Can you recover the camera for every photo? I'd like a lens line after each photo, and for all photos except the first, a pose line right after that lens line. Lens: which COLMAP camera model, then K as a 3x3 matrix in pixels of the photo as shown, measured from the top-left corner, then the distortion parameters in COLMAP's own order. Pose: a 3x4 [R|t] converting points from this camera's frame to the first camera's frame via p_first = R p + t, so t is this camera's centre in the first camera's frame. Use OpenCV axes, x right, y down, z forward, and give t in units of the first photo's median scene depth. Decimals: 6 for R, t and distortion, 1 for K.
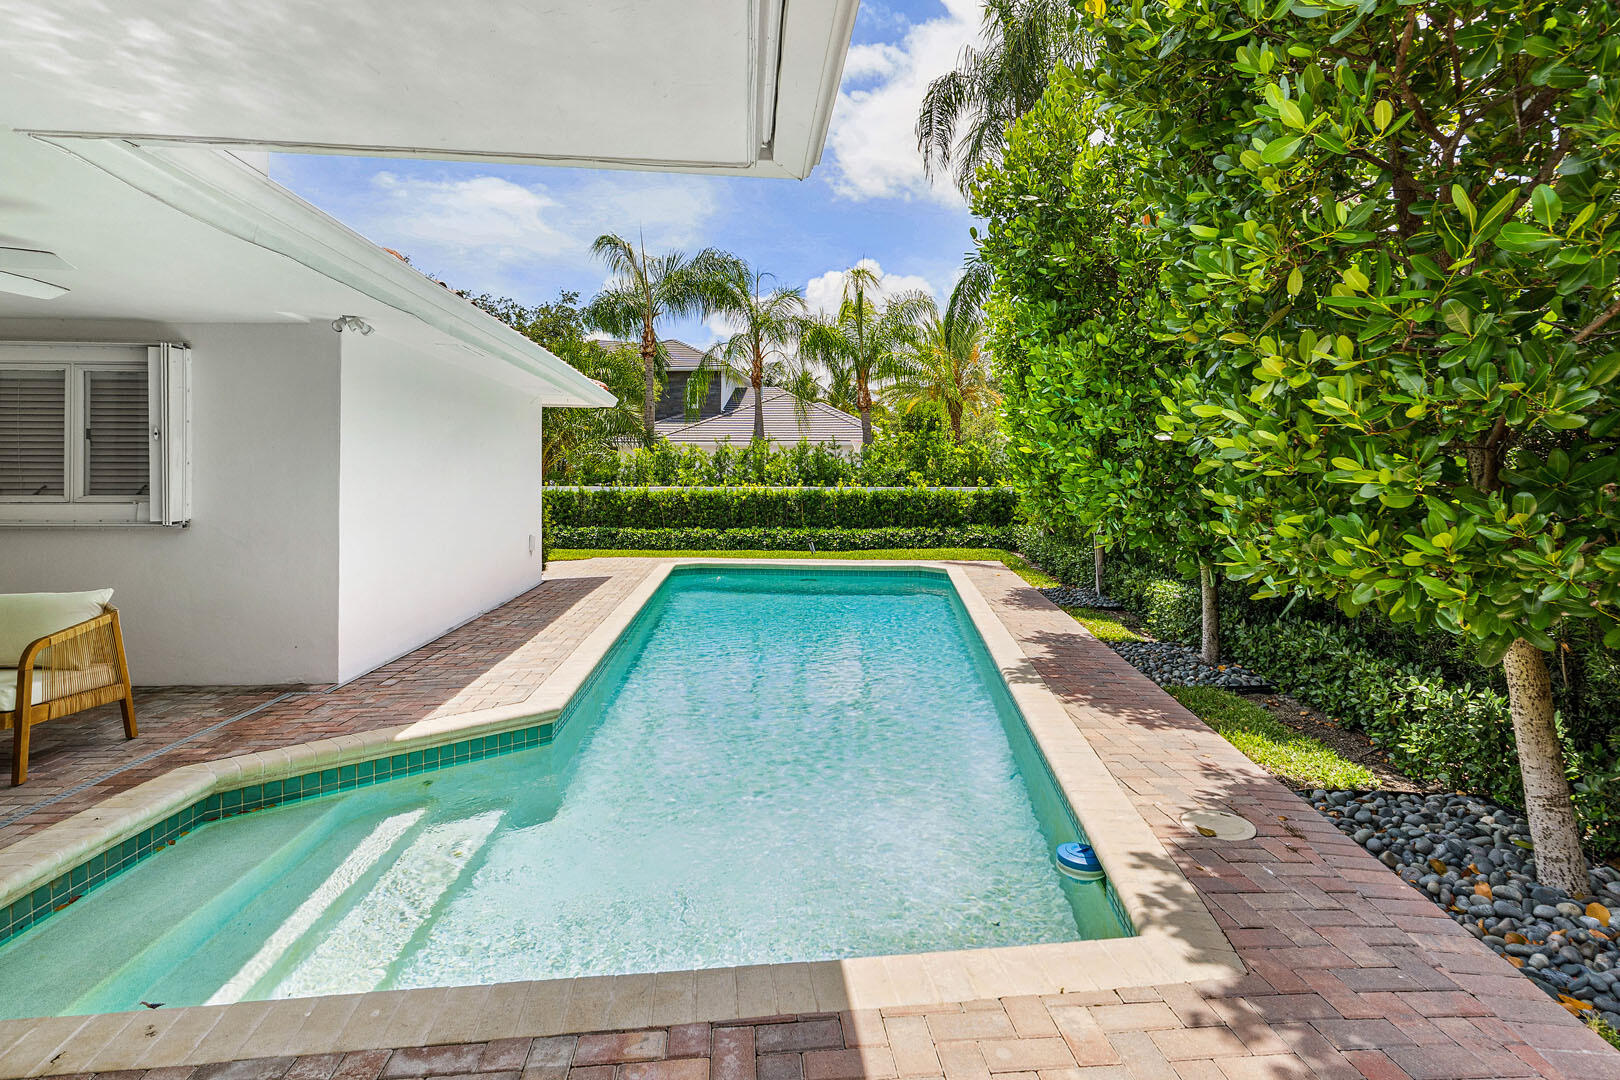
lens RADIAL K [[803.2, 0, 853.3], [0, 803.2, 487.6], [0, 0, 1]] dist [0.004959, -0.001438]
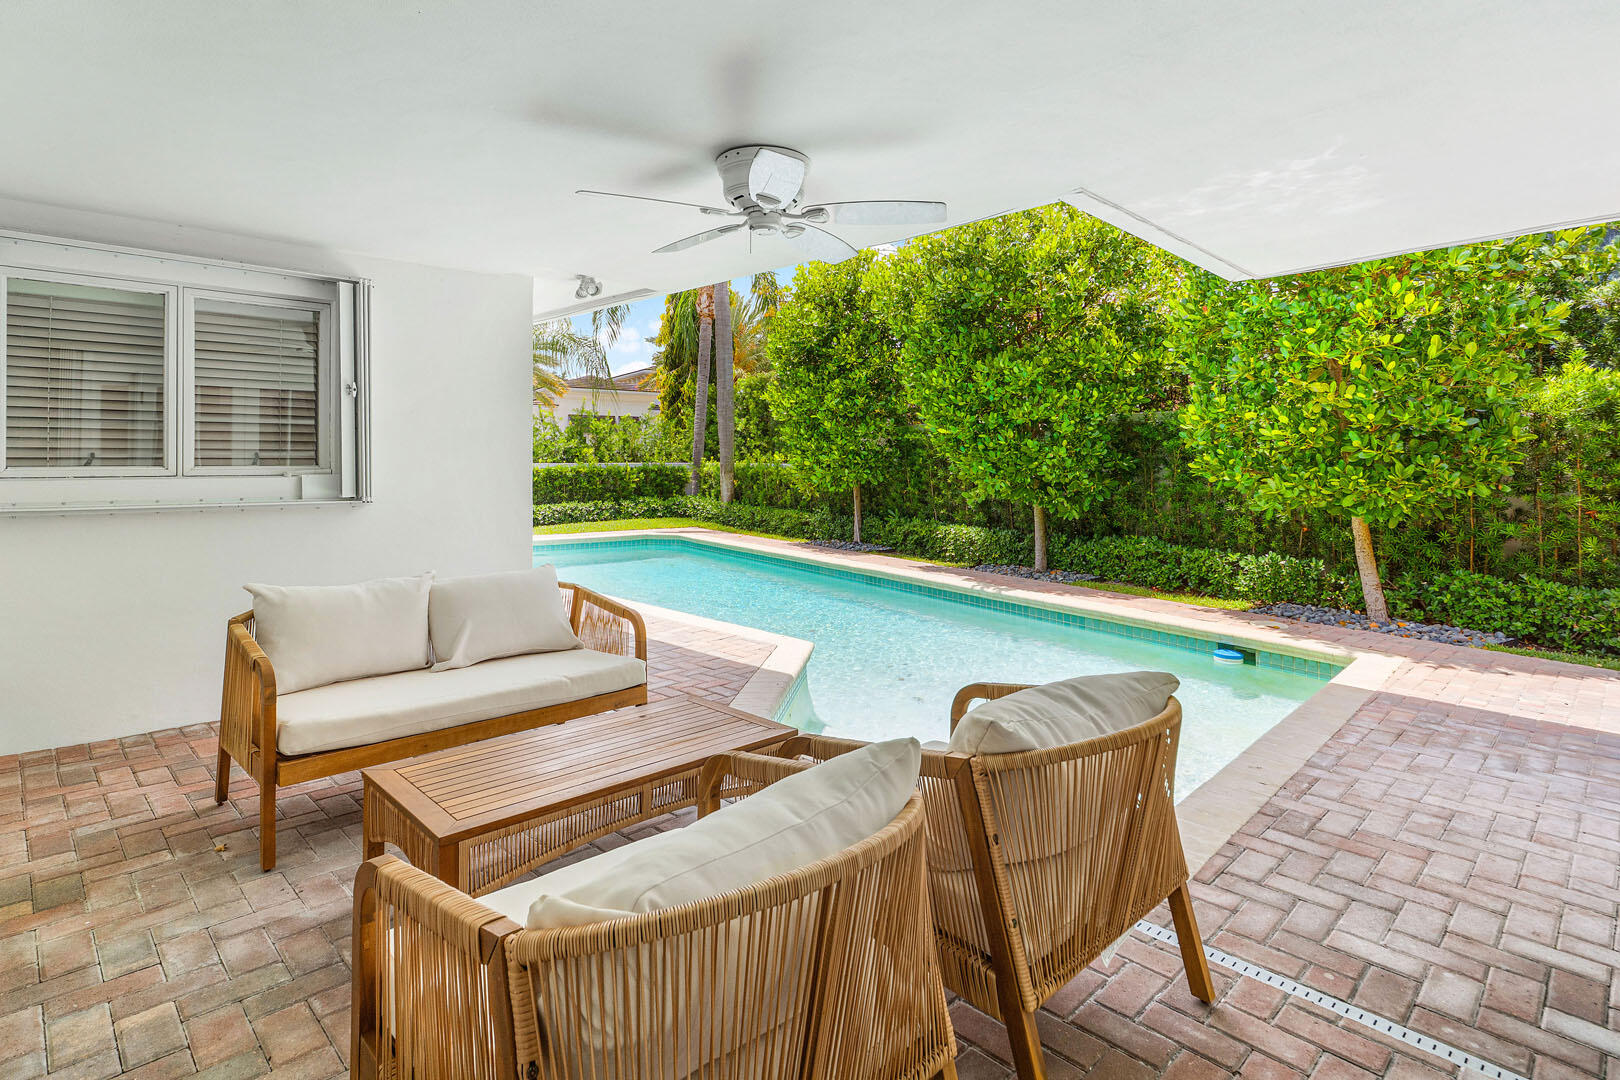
lens RADIAL K [[803.2, 0, 751.3], [0, 803.2, 486.0], [0, 0, 1]] dist [0.004959, -0.001438]
pose [[0.798997, -0.020149, 0.600998, -0.382959], [0.006540, 0.999671, 0.024821, 0.004803], [-0.601300, -0.015901, 0.798865, 0.039182]]
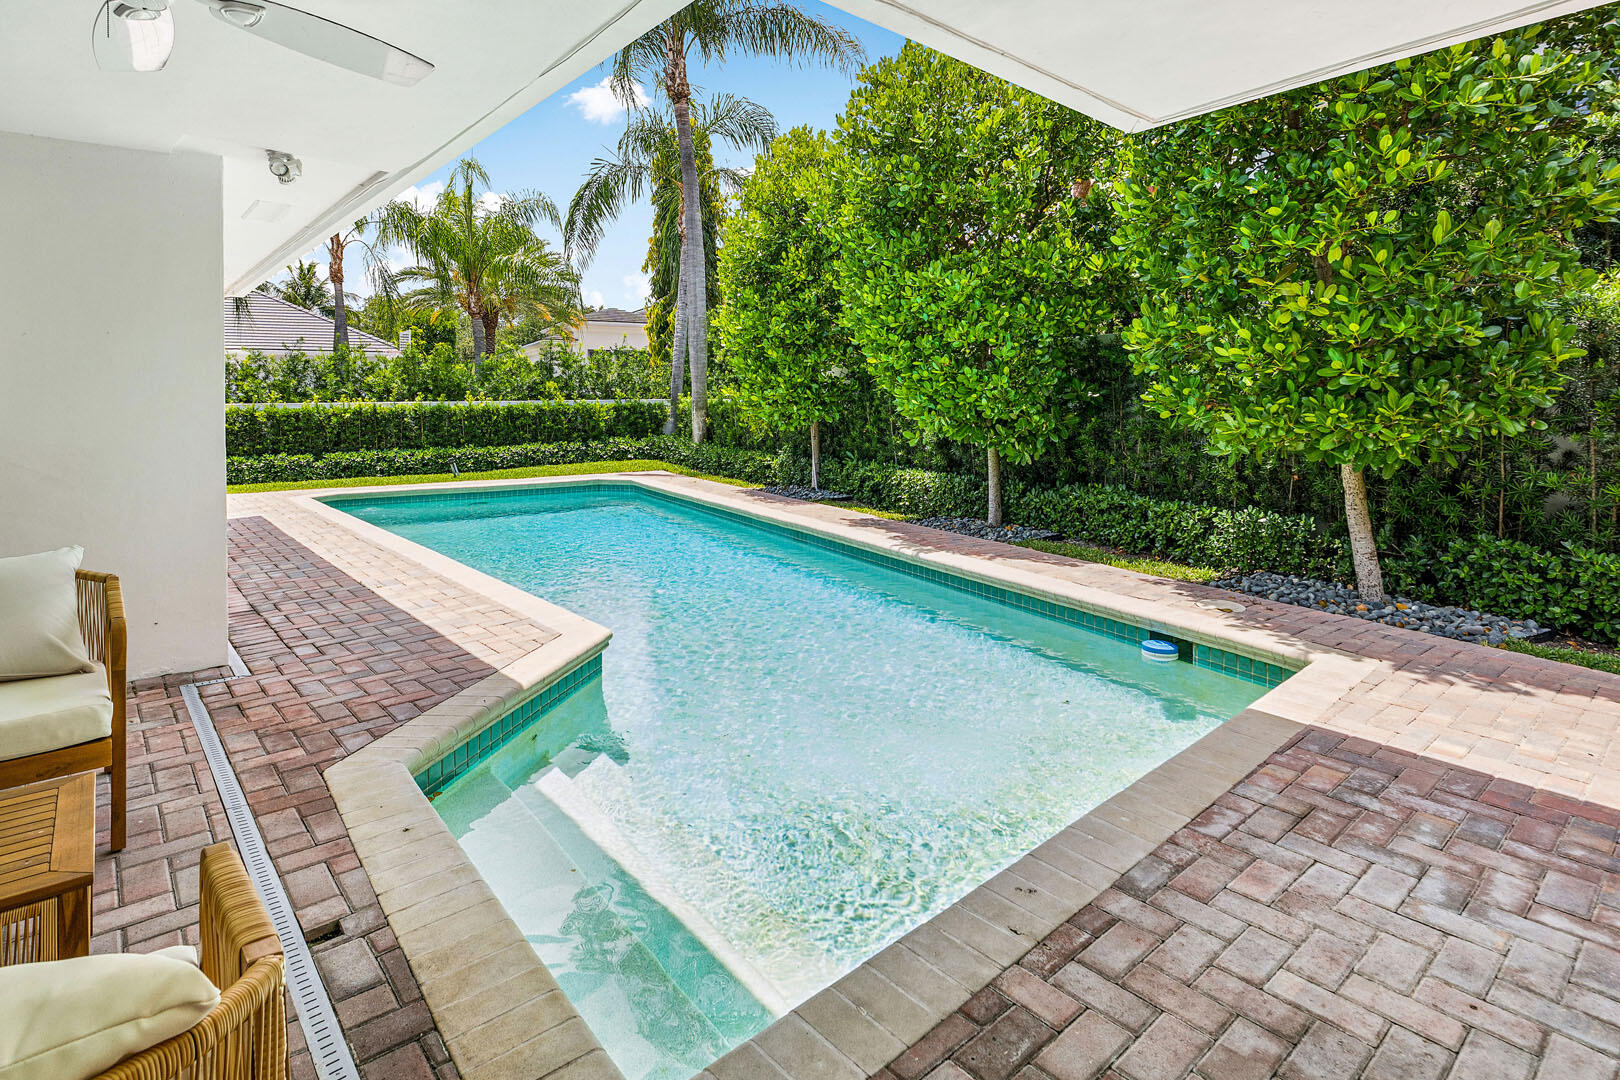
lens RADIAL K [[803.2, 0, 806.5], [0, 803.2, 452.7], [0, 0, 1]] dist [0.004959, -0.001438]
pose [[0.822805, -0.047239, 0.566357, -0.218388], [0.014555, 0.997964, 0.062093, 0.006671], [-0.568138, -0.042847, 0.821817, 0.045653]]
